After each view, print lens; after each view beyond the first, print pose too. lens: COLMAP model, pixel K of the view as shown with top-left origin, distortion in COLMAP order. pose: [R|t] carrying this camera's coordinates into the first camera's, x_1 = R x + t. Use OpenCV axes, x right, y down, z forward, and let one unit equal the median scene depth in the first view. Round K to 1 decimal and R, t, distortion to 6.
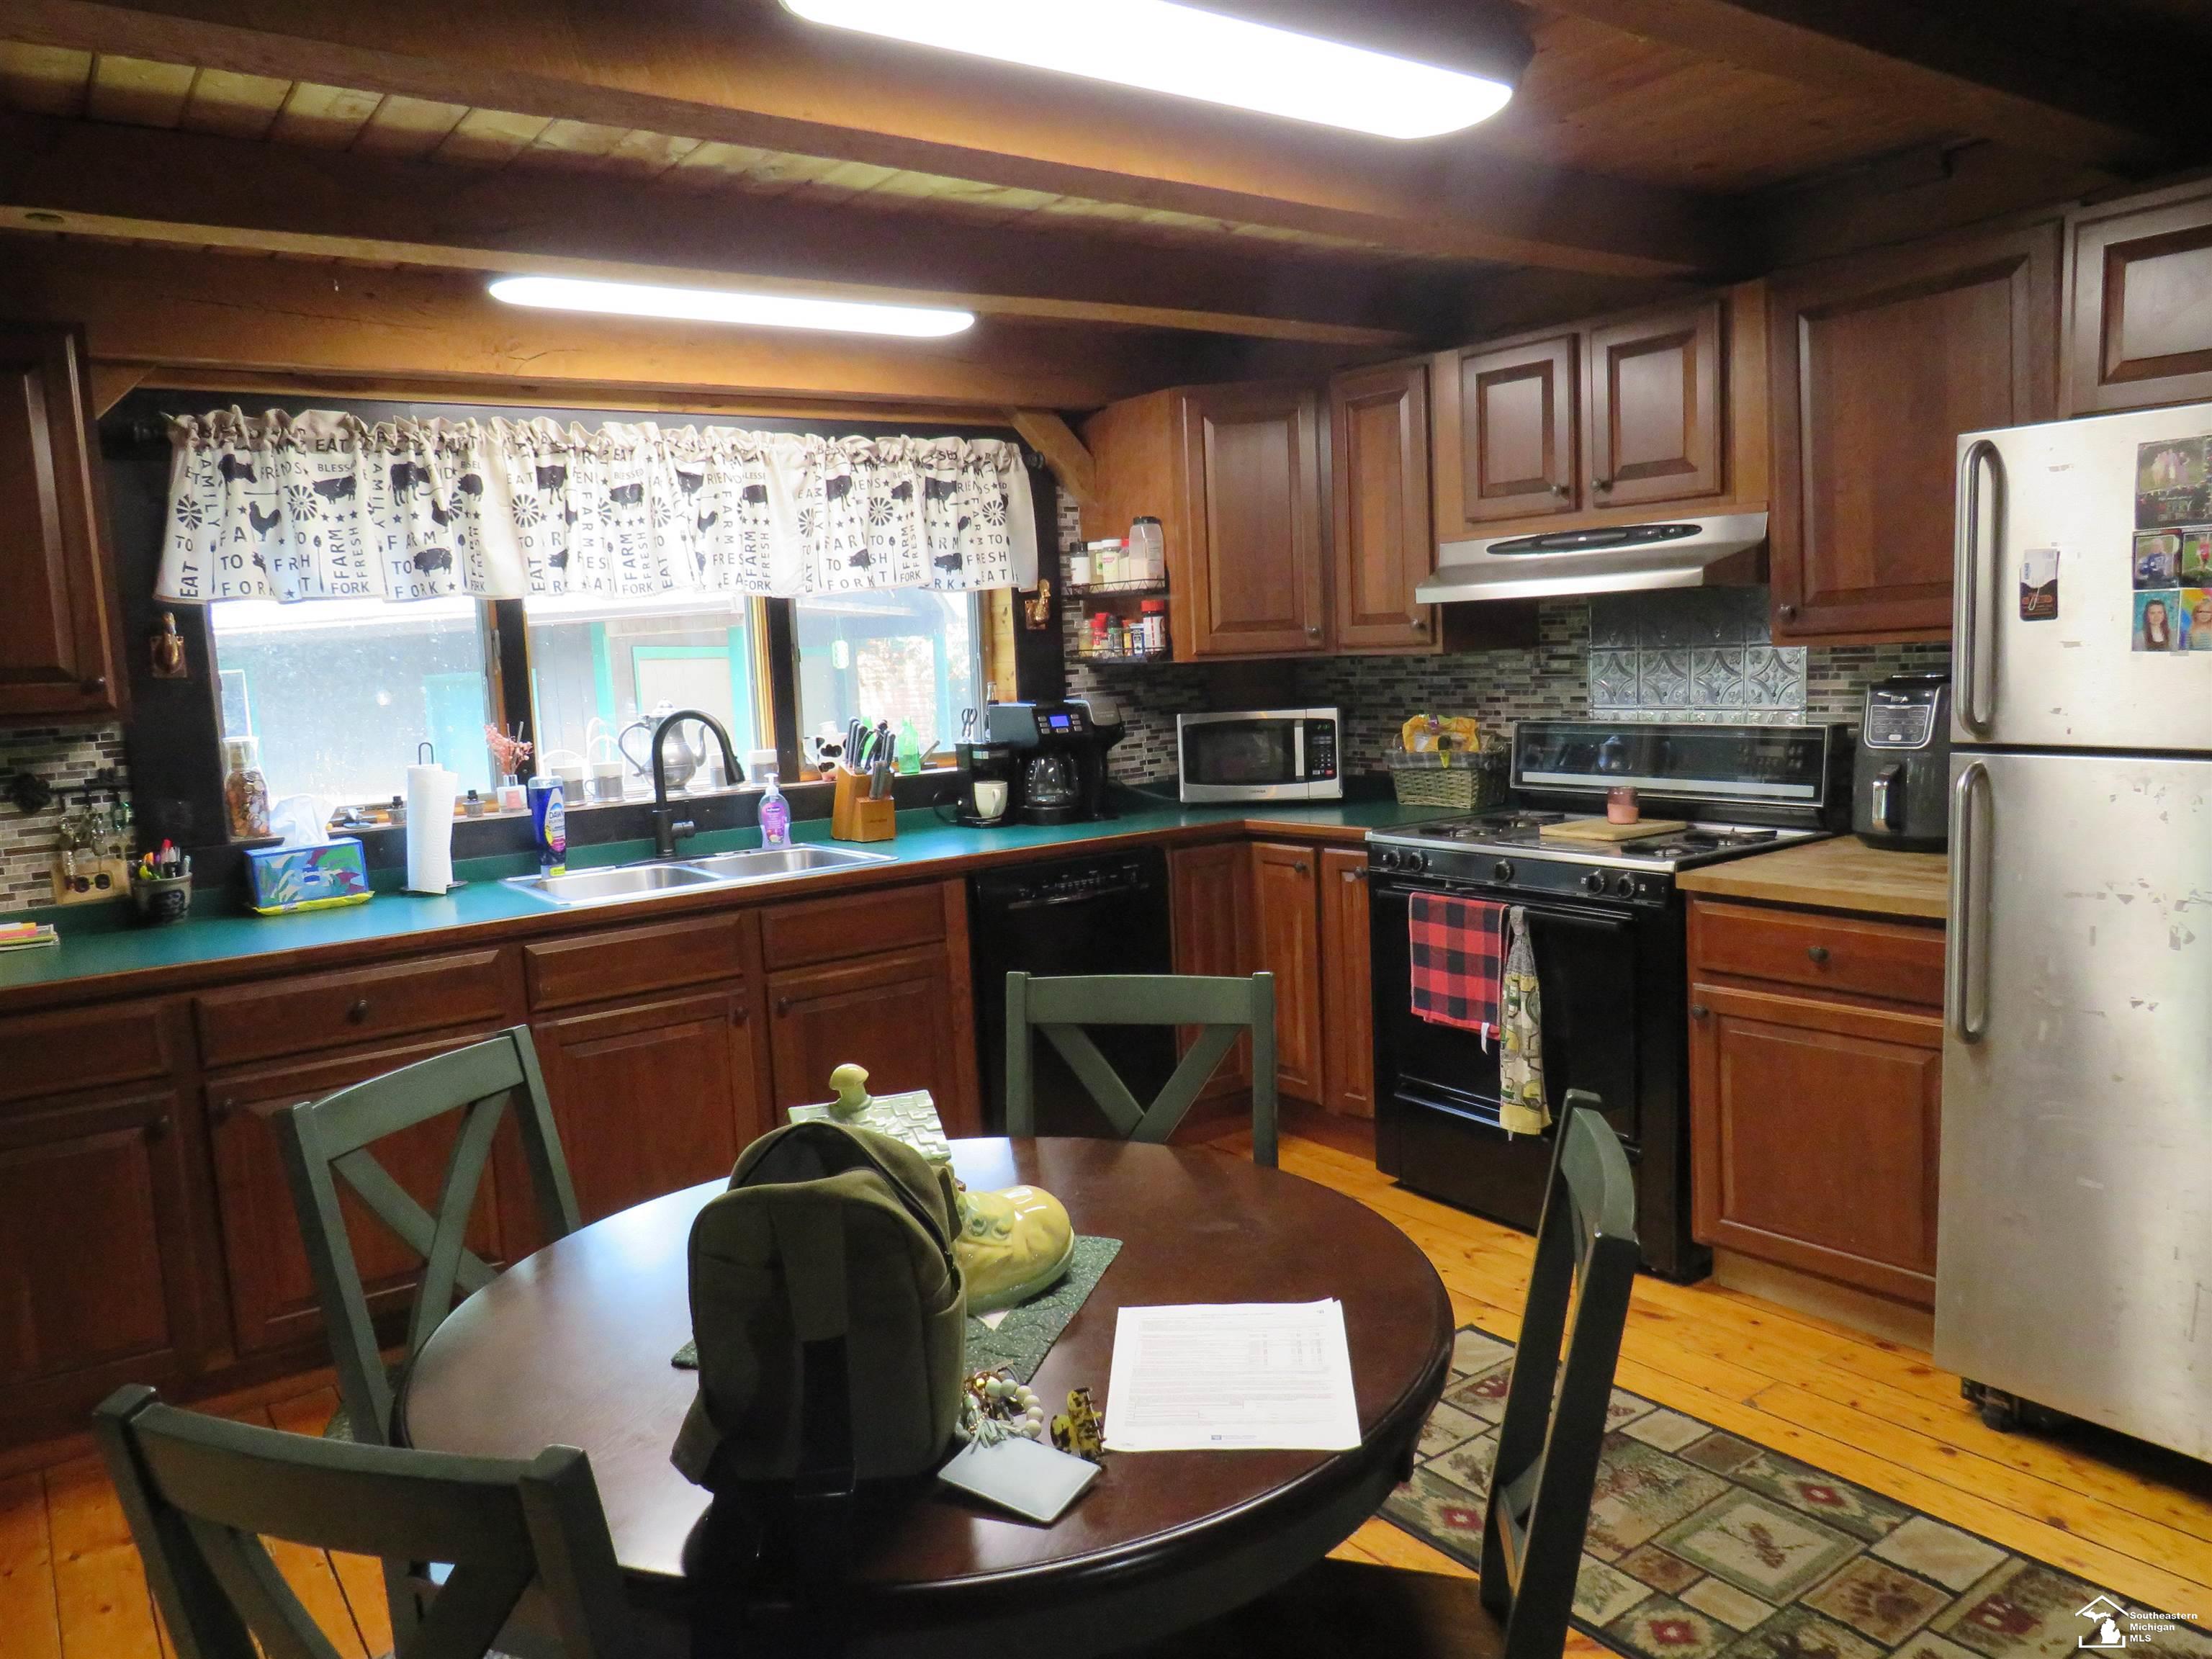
lens RADIAL K [[1572.2, 0, 1097.7], [0, 1572.2, 833.9], [0, 0, 1]] dist [-0.025771, 0.009217]
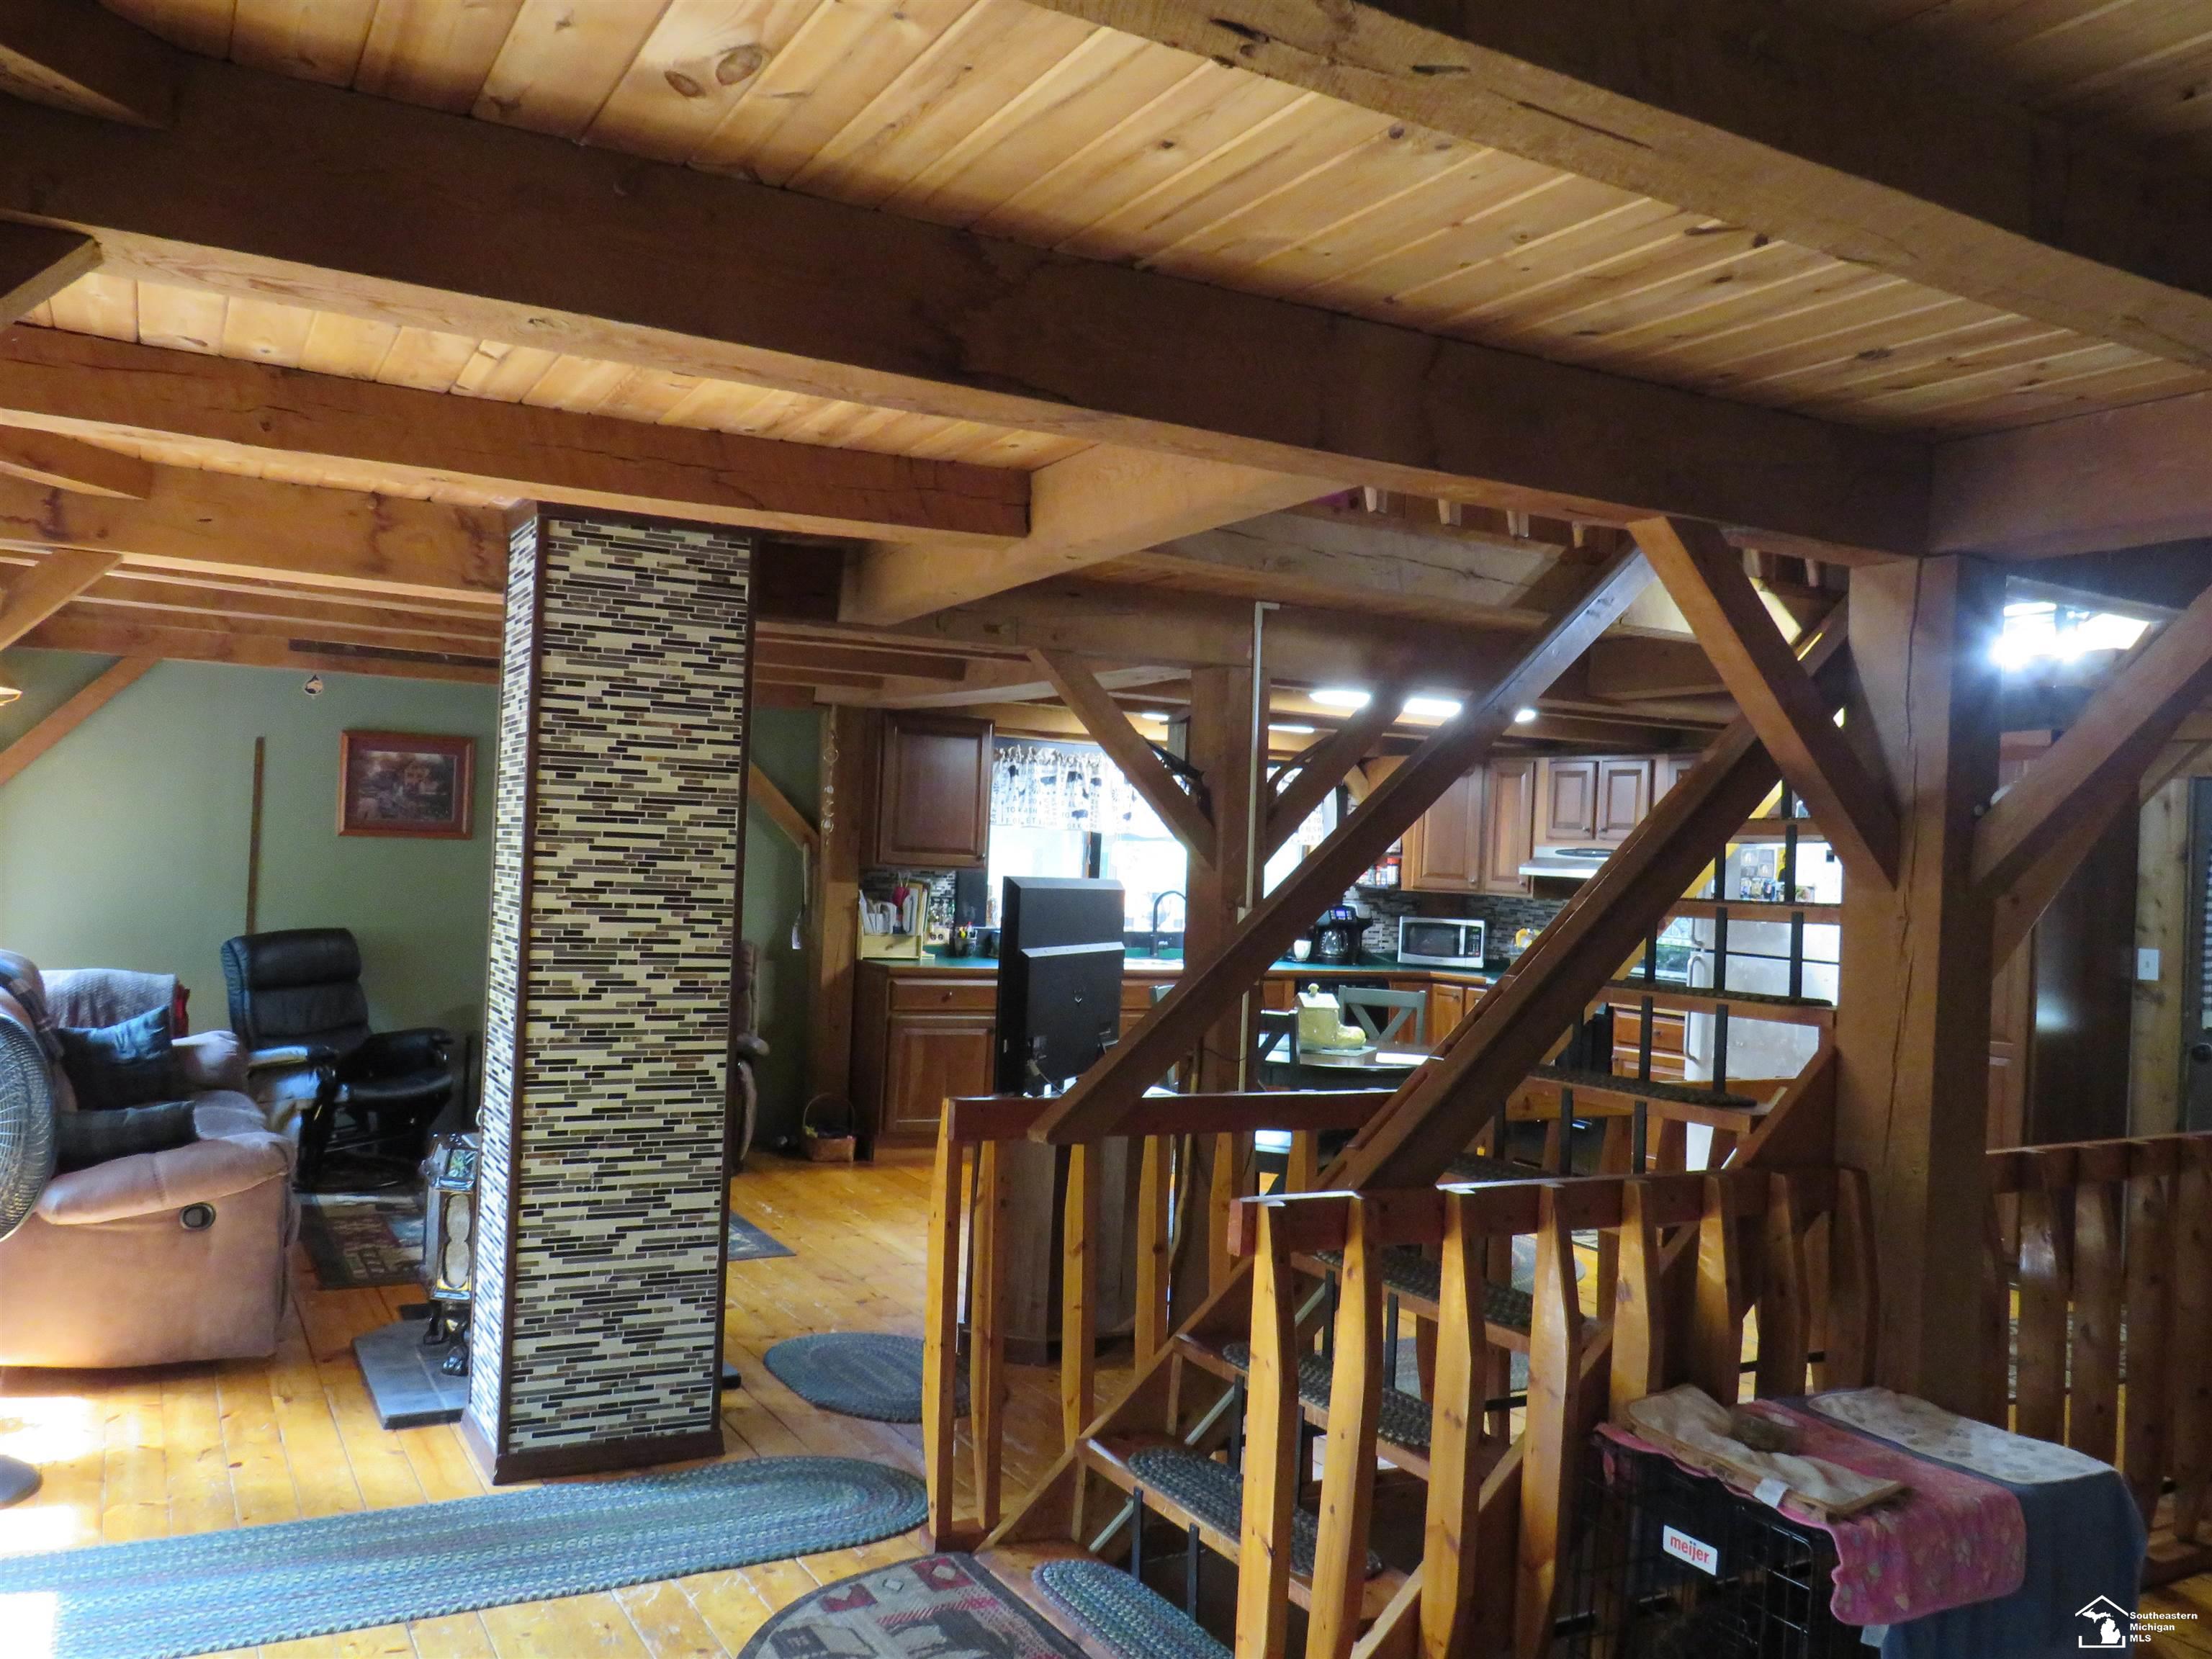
lens RADIAL K [[1773.6, 0, 1115.1], [0, 1773.6, 824.3], [0, 0, 1]] dist [-0.012101, 0.003305]
pose [[0.989875, 0.093961, -0.106392, -0.079513], [-0.107451, 0.985792, -0.129110, 0.137840], [0.092749, 0.139235, 0.985906, -1.259727]]
